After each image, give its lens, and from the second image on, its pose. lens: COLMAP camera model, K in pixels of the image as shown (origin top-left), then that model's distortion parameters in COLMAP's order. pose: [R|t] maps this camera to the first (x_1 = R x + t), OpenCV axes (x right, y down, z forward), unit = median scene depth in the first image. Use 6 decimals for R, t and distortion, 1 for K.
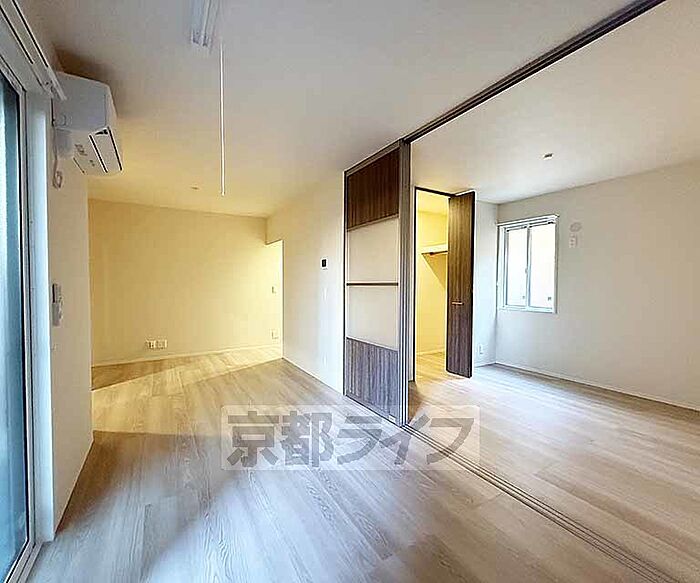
lens RADIAL K [[309.8, 0, 335.0], [0, 309.8, 288.1], [0, 0, 1]] dist [-0.000132, -0.000320]
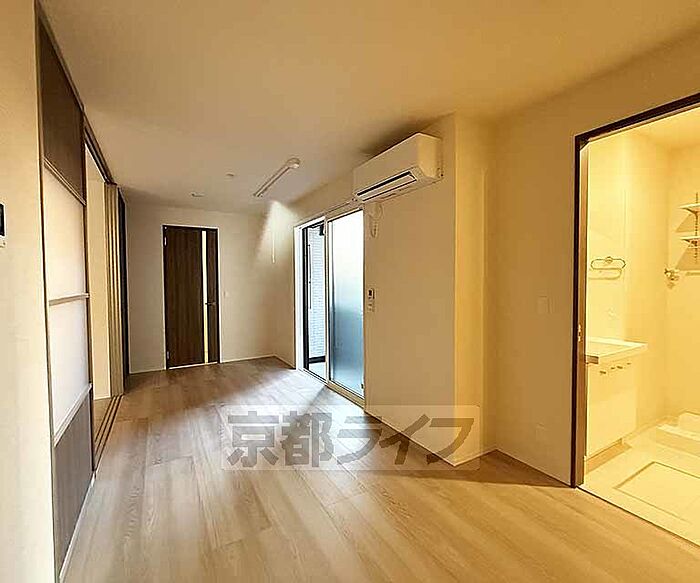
lens RADIAL K [[309.8, 0, 318.7], [0, 309.8, 290.7], [0, 0, 1]] dist [-0.000132, -0.000320]
pose [[-0.999178, 0.005051, 0.040222, -0.307018], [0.006791, 0.999042, 0.043237, -0.041392], [-0.039965, 0.043475, -0.998255, 1.362441]]
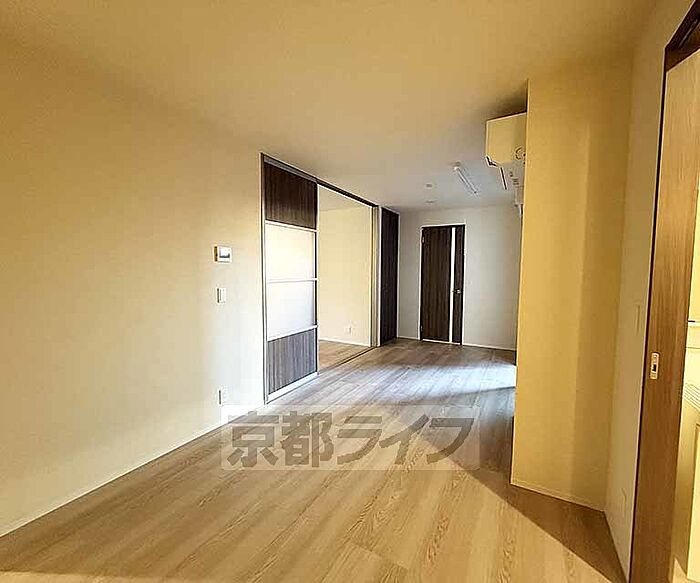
lens RADIAL K [[309.8, 0, 356.2], [0, 309.8, 291.8], [0, 0, 1]] dist [-0.000132, -0.000320]
pose [[-0.525352, -0.063716, 0.848496, -0.879494], [0.005971, 0.996892, 0.078556, -0.052799], [-0.850864, 0.046336, -0.523338, 1.255051]]
